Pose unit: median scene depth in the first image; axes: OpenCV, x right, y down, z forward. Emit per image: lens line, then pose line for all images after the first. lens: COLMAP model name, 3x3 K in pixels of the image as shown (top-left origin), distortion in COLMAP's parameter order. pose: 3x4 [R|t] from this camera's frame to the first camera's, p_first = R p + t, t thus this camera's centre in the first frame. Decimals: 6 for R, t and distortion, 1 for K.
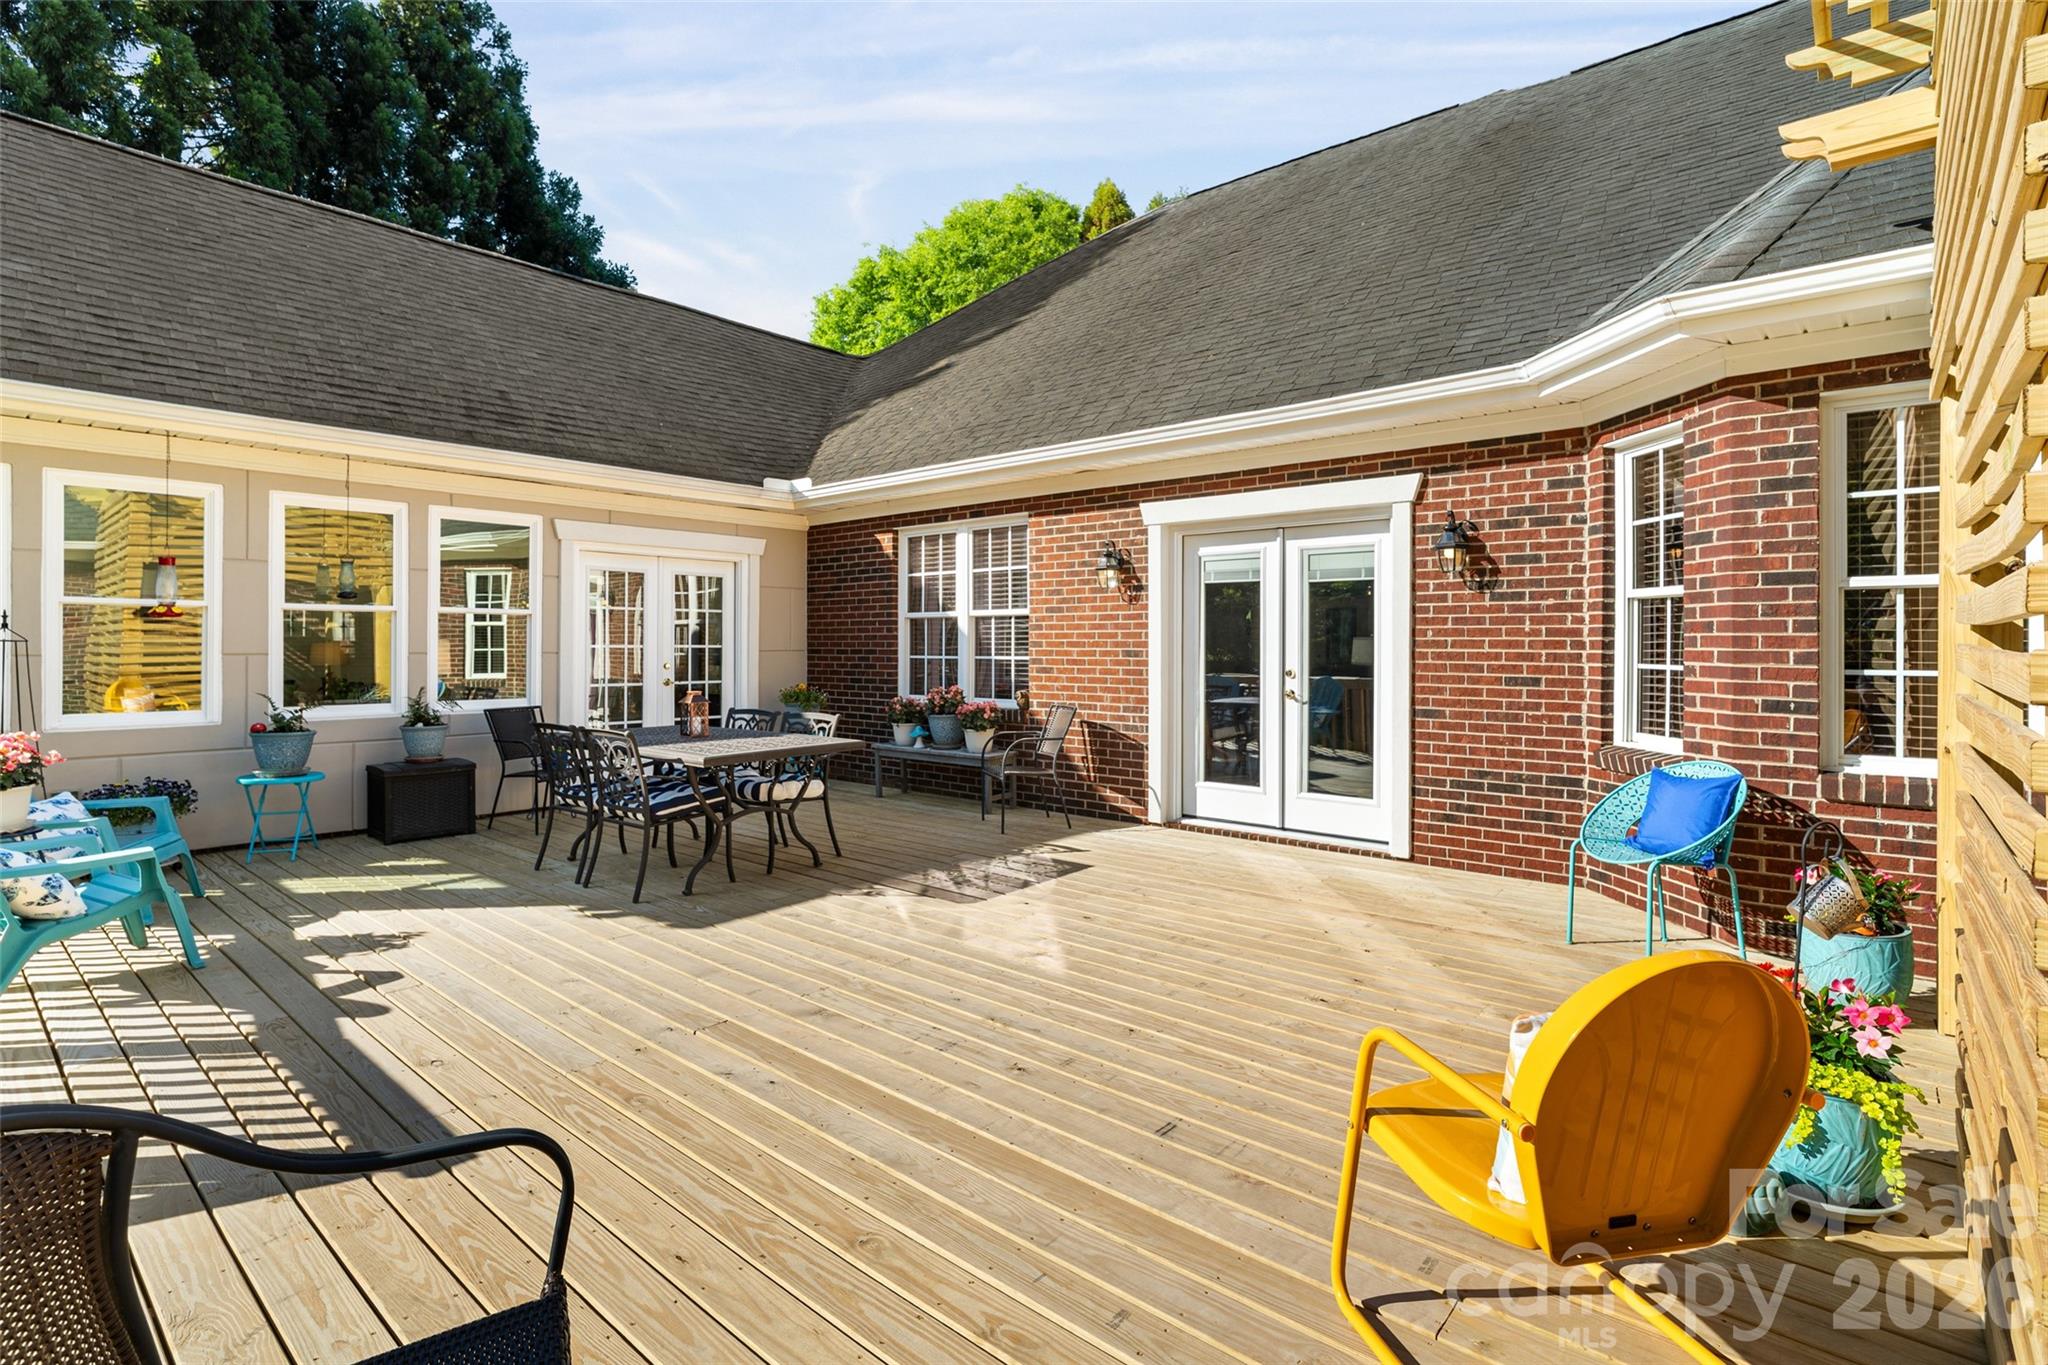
lens RADIAL K [[991.7, 0, 1021.8], [0, 991.7, 638.0], [0, 0, 1]] dist [-0.001688, 0.000106]
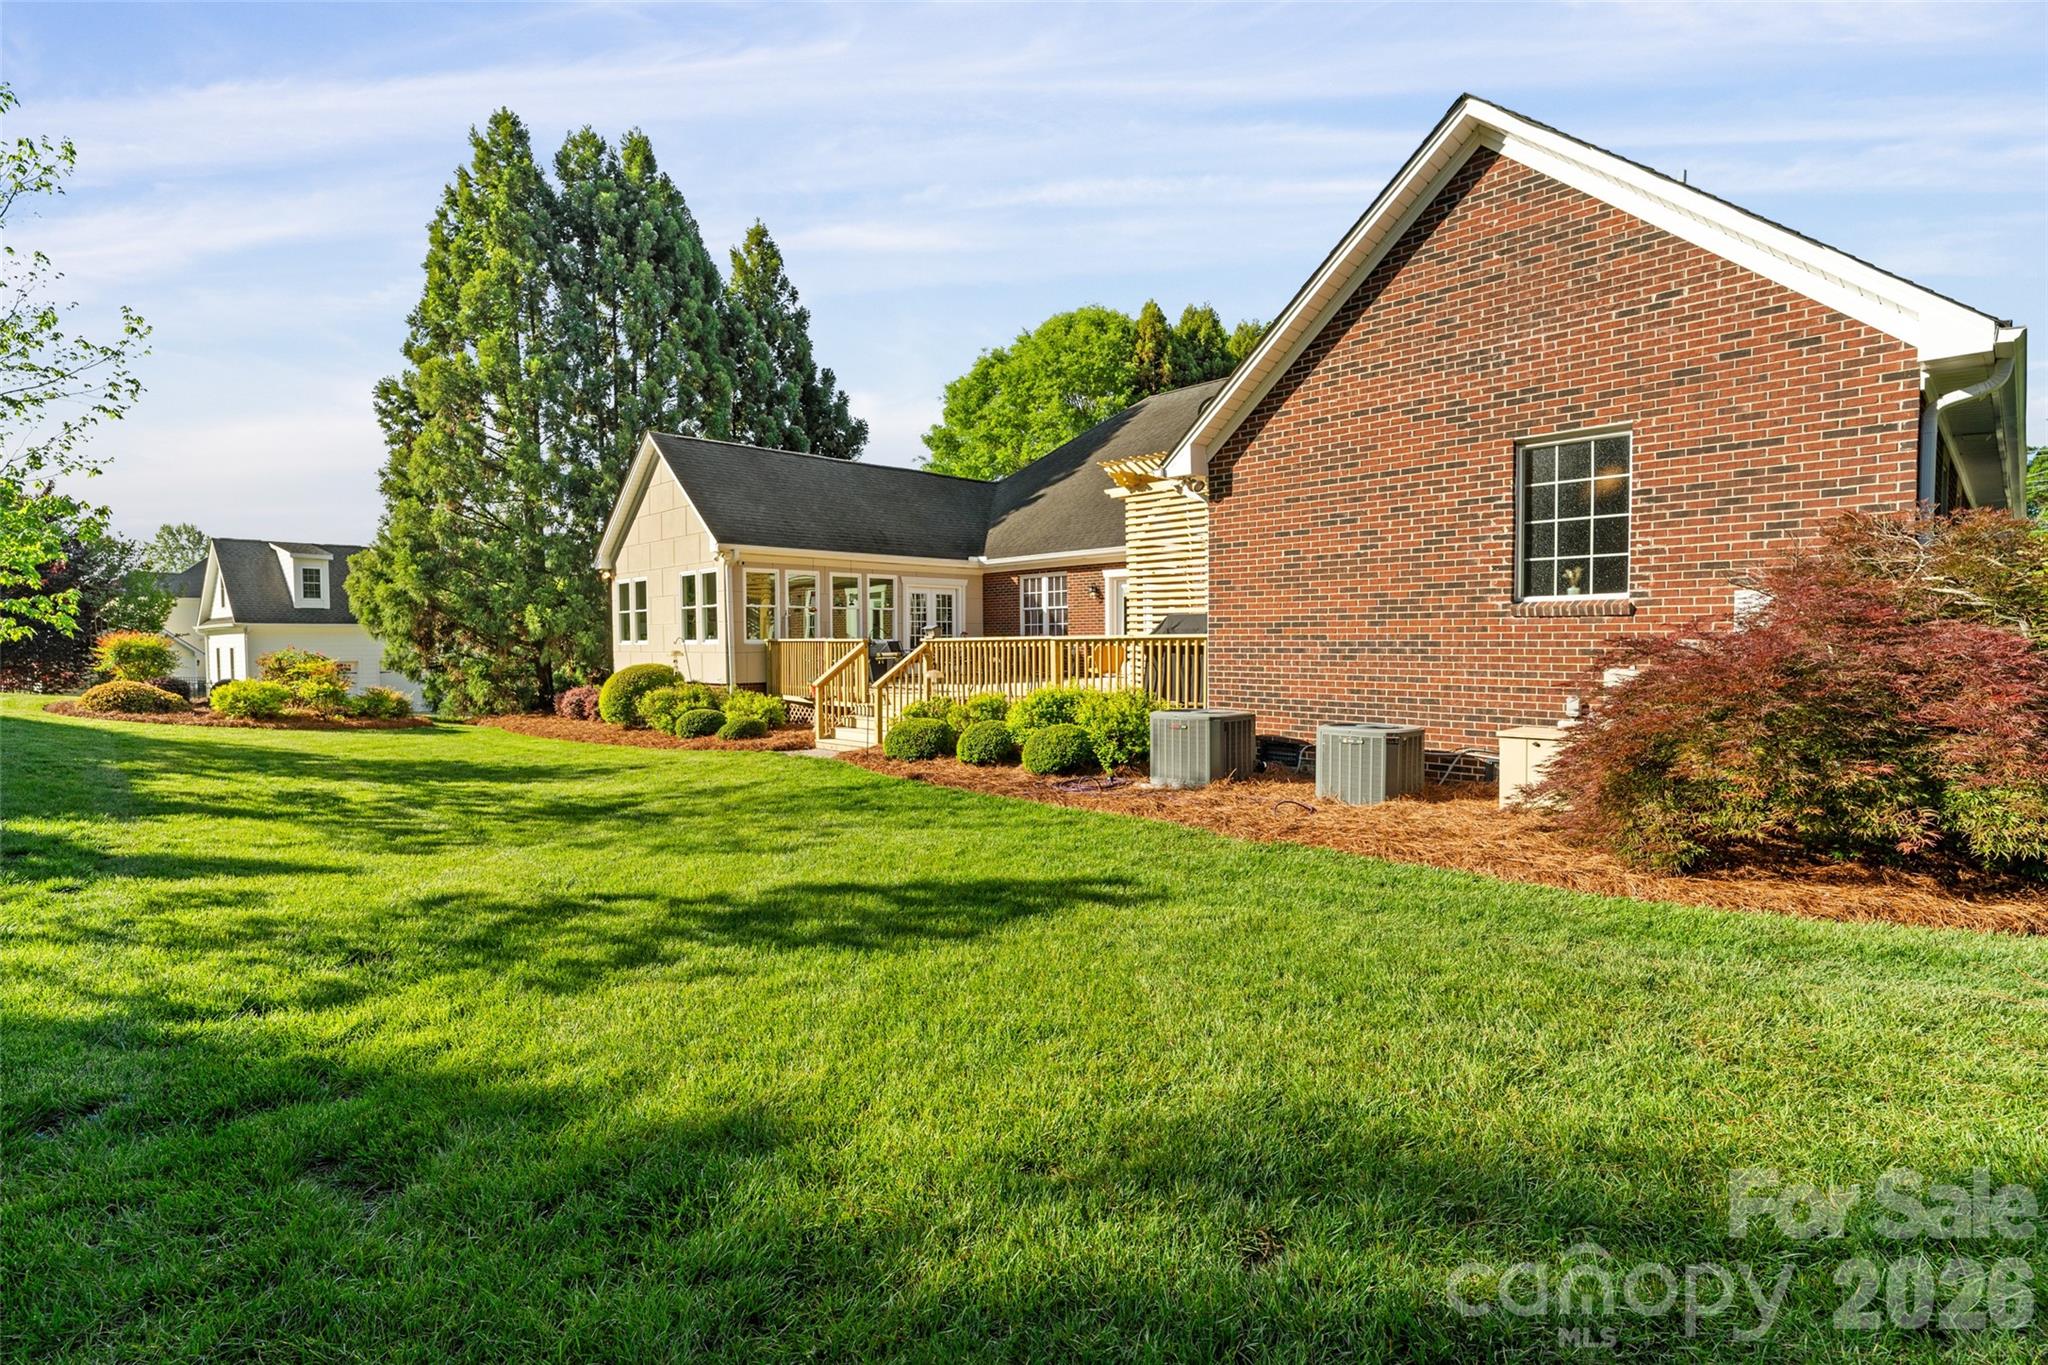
lens RADIAL K [[978.6, 0, 1024.0], [0, 978.6, 682.5], [0, 0, 1]] dist [-0.012661, 0.000299]
pose [[0.995419, -0.003800, -0.095534, 0.143525], [0.008480, 0.998781, 0.048629, 0.050054], [0.095233, -0.049217, 0.994238, -1.726376]]
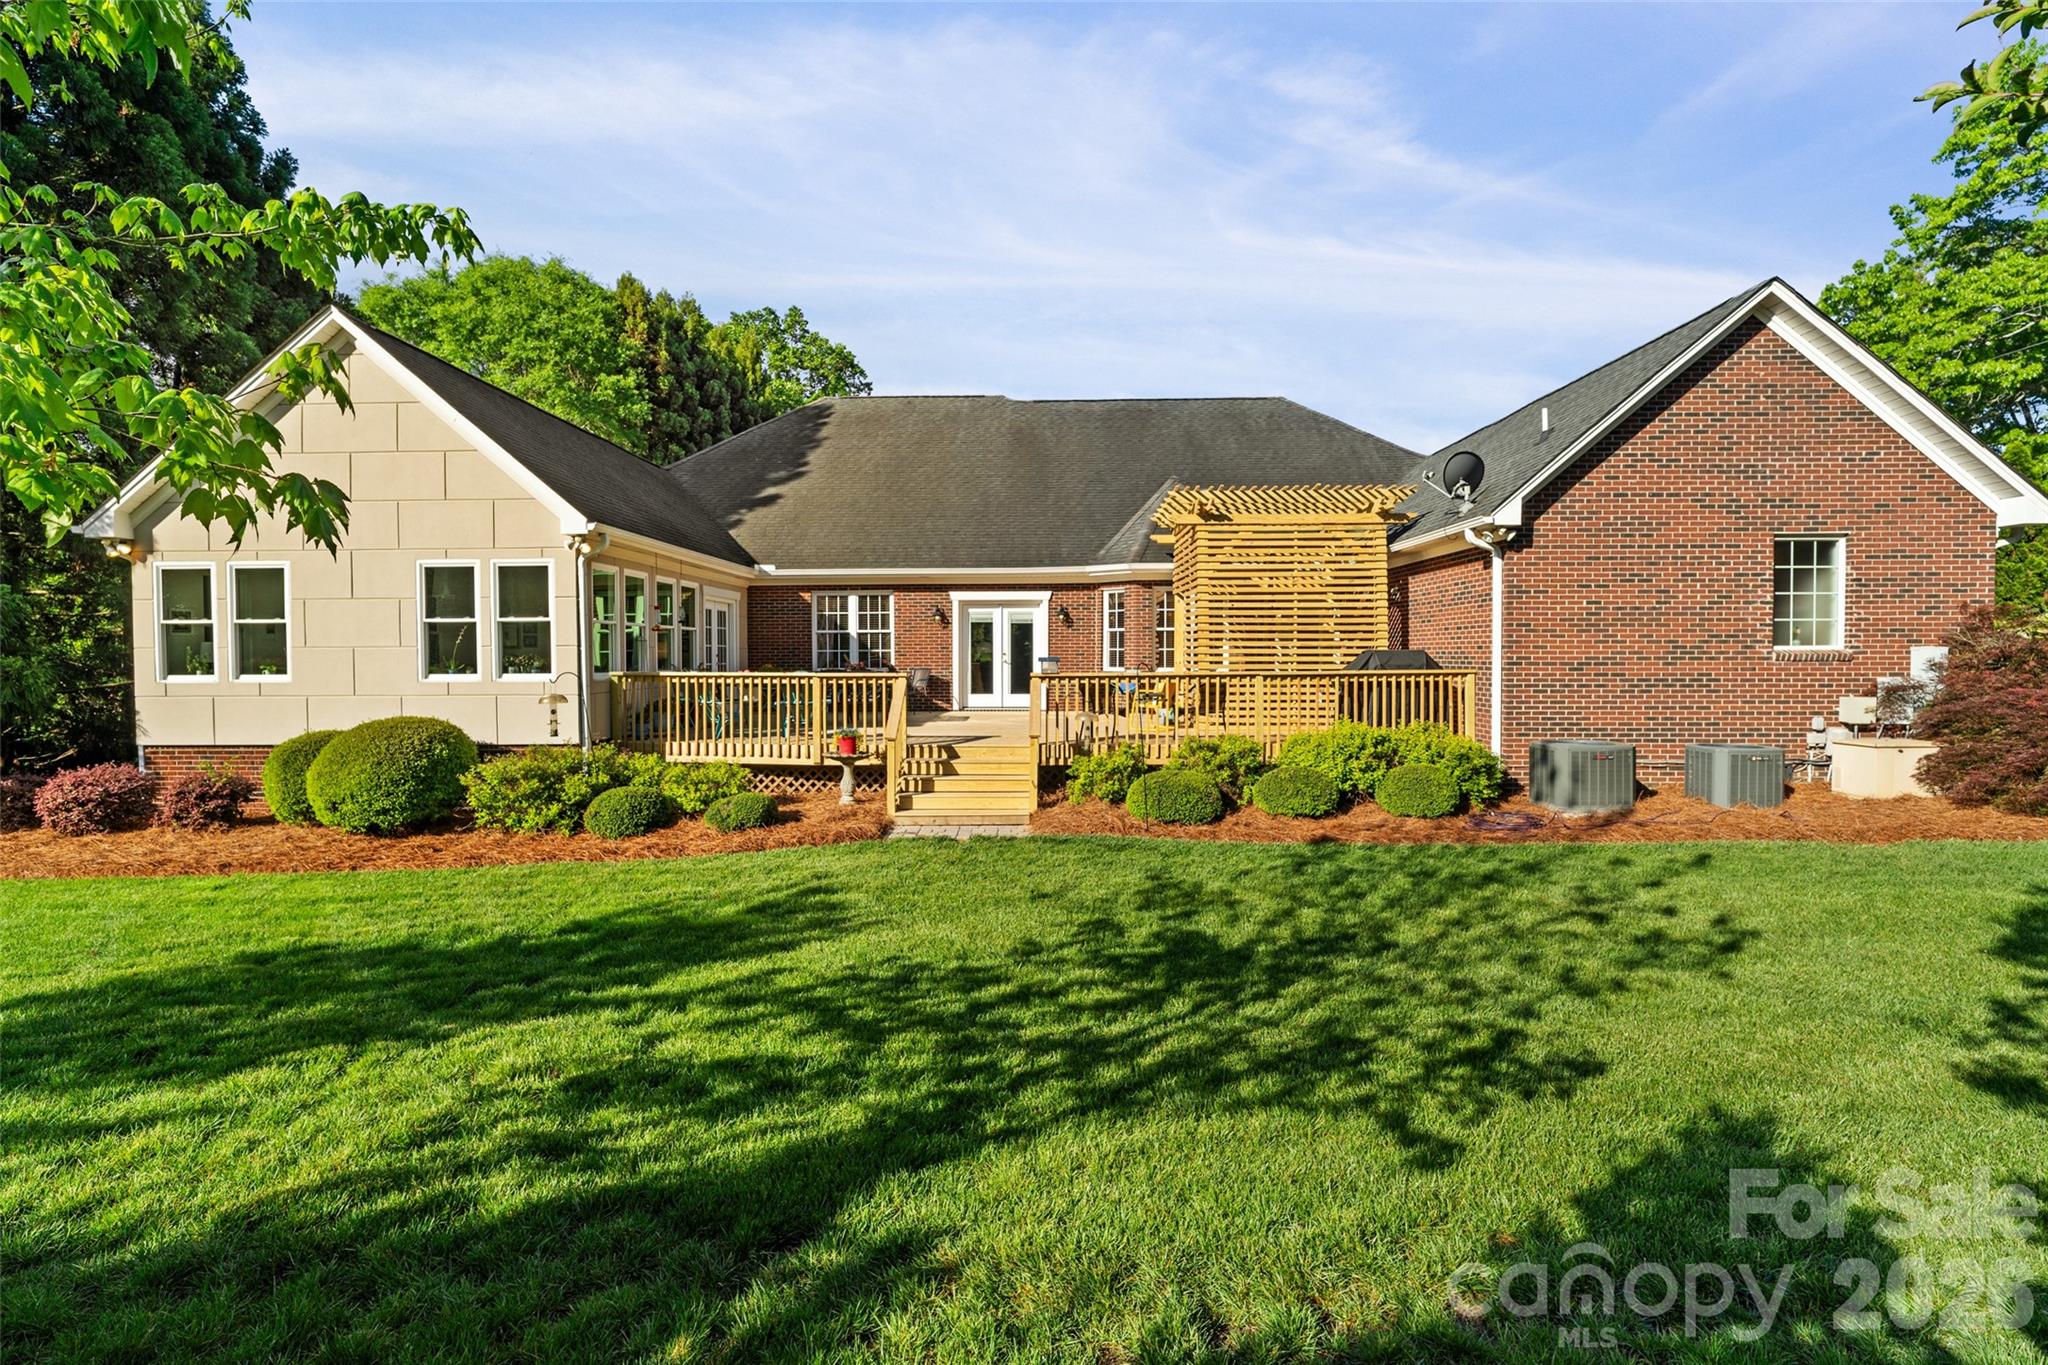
lens RADIAL K [[978.6, 0, 1024.0], [0, 978.6, 682.5], [0, 0, 1]] dist [-0.012661, 0.000299]
pose [[0.776961, -0.020886, 0.629202, -1.224104], [-0.000067, 0.999447, 0.033260, 0.019073], [-0.629549, -0.025884, 0.776530, -1.043799]]
